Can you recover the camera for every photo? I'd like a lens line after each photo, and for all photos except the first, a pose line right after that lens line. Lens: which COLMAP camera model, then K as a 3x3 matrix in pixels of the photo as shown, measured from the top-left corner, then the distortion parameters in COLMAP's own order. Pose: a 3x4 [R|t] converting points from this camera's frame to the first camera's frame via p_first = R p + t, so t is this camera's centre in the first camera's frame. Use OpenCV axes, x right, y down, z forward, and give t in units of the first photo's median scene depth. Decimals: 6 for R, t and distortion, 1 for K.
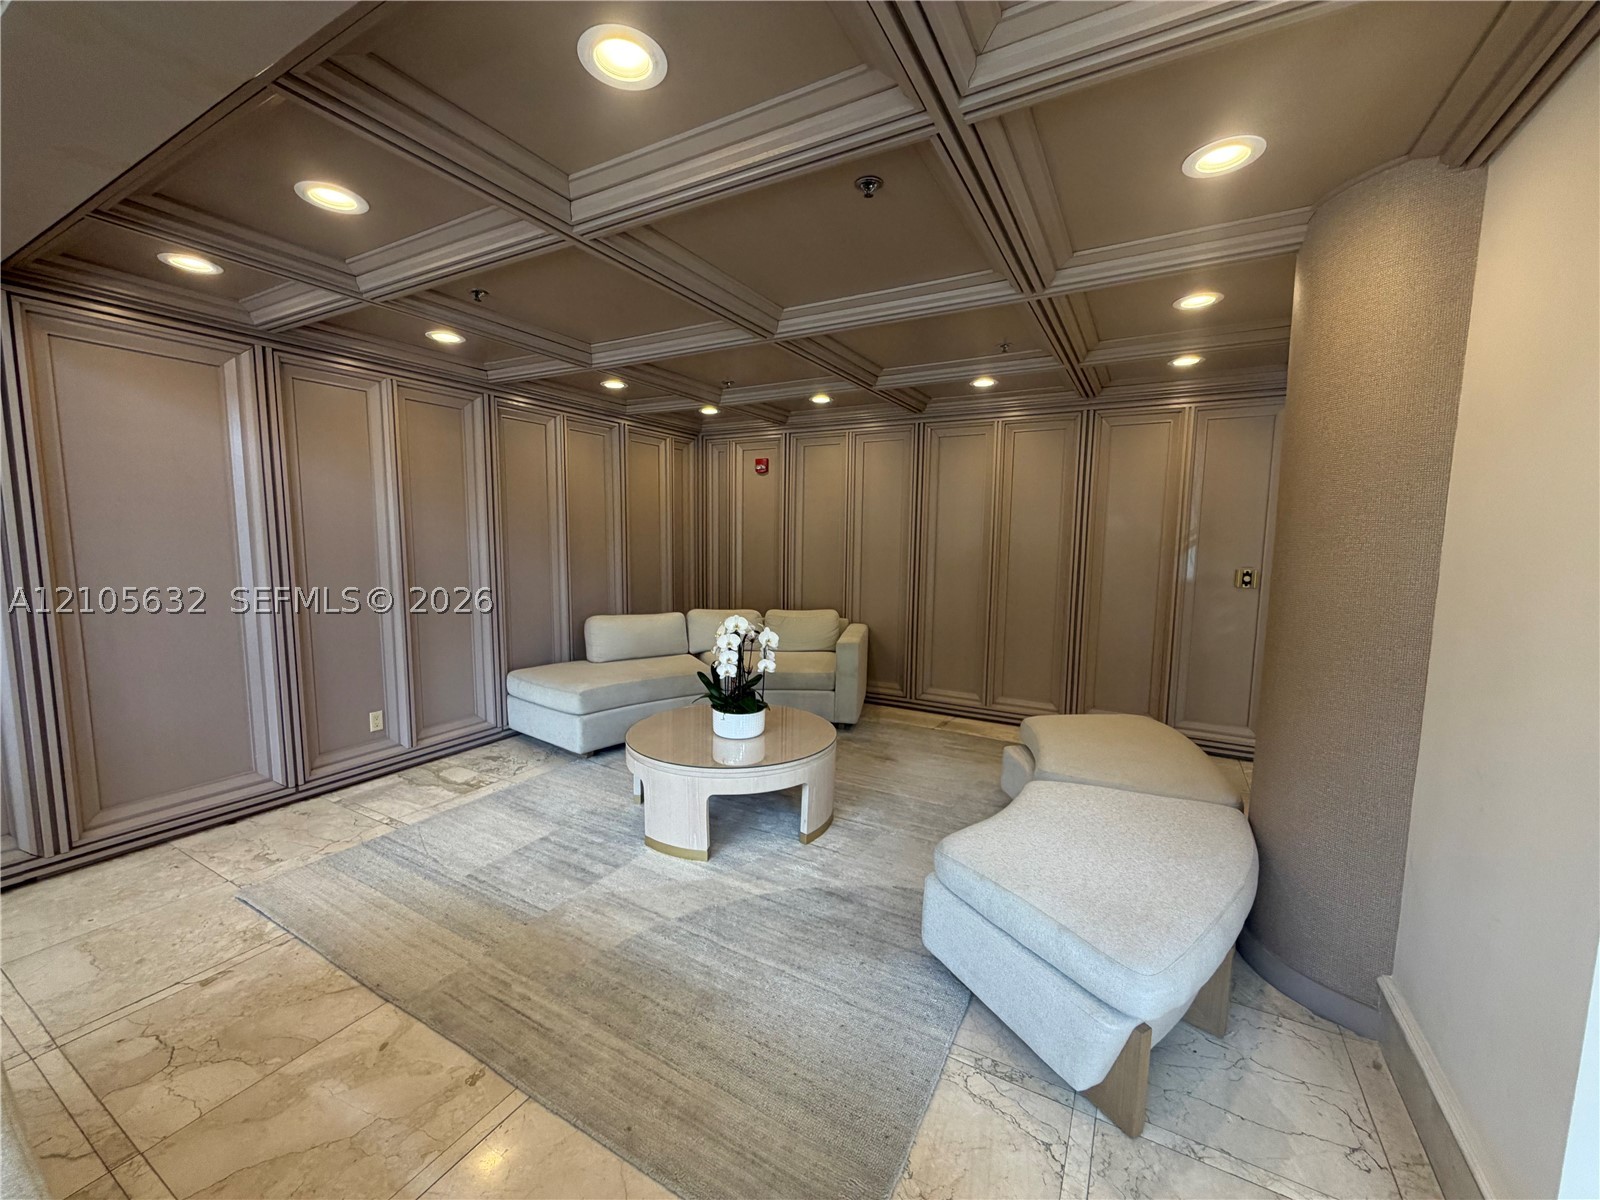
lens RADIAL K [[636.8, 0, 794.6], [0, 636.8, 603.1], [0, 0, 1]] dist [0.008115, 0.000054]
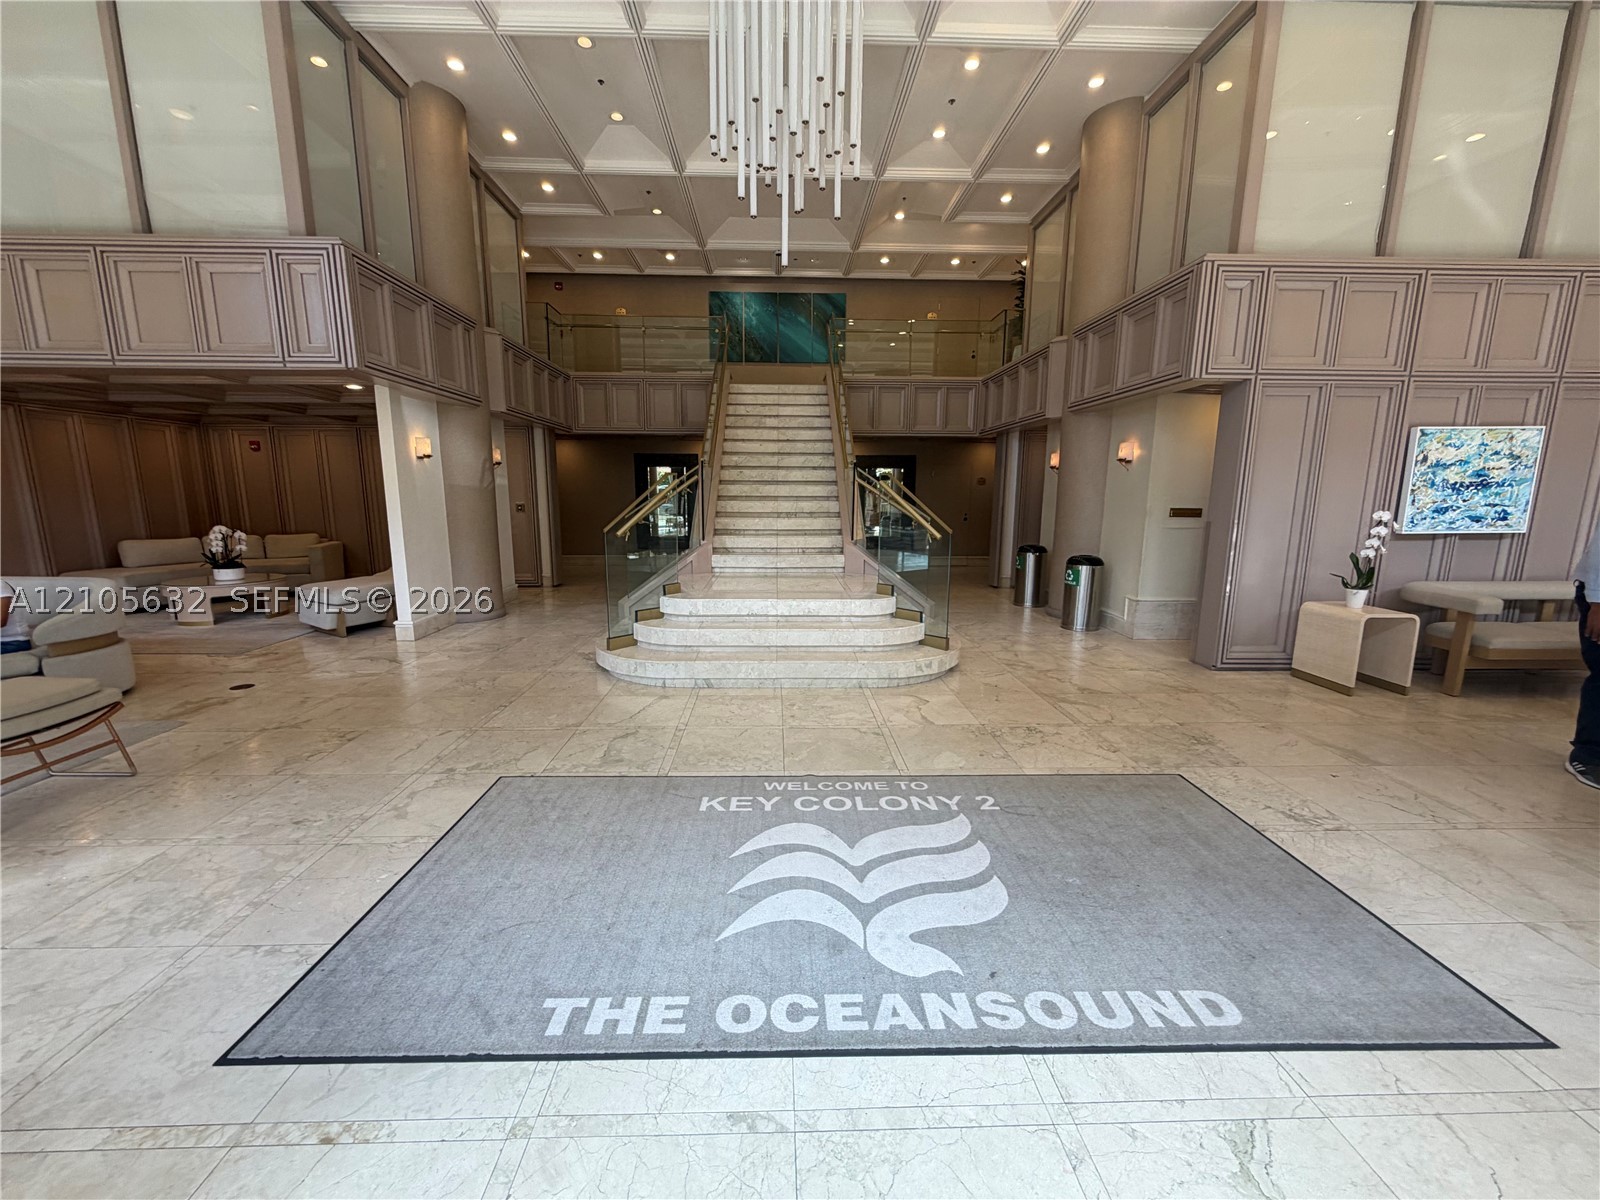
lens RADIAL K [[636.8, 0, 794.6], [0, 636.8, 603.1], [0, 0, 1]] dist [0.008115, 0.000054]
pose [[0.856858, -0.086374, 0.508266, 0.457473], [0.049065, 0.995053, 0.086380, 0.187859], [-0.513213, -0.049077, 0.856857, -1.942270]]
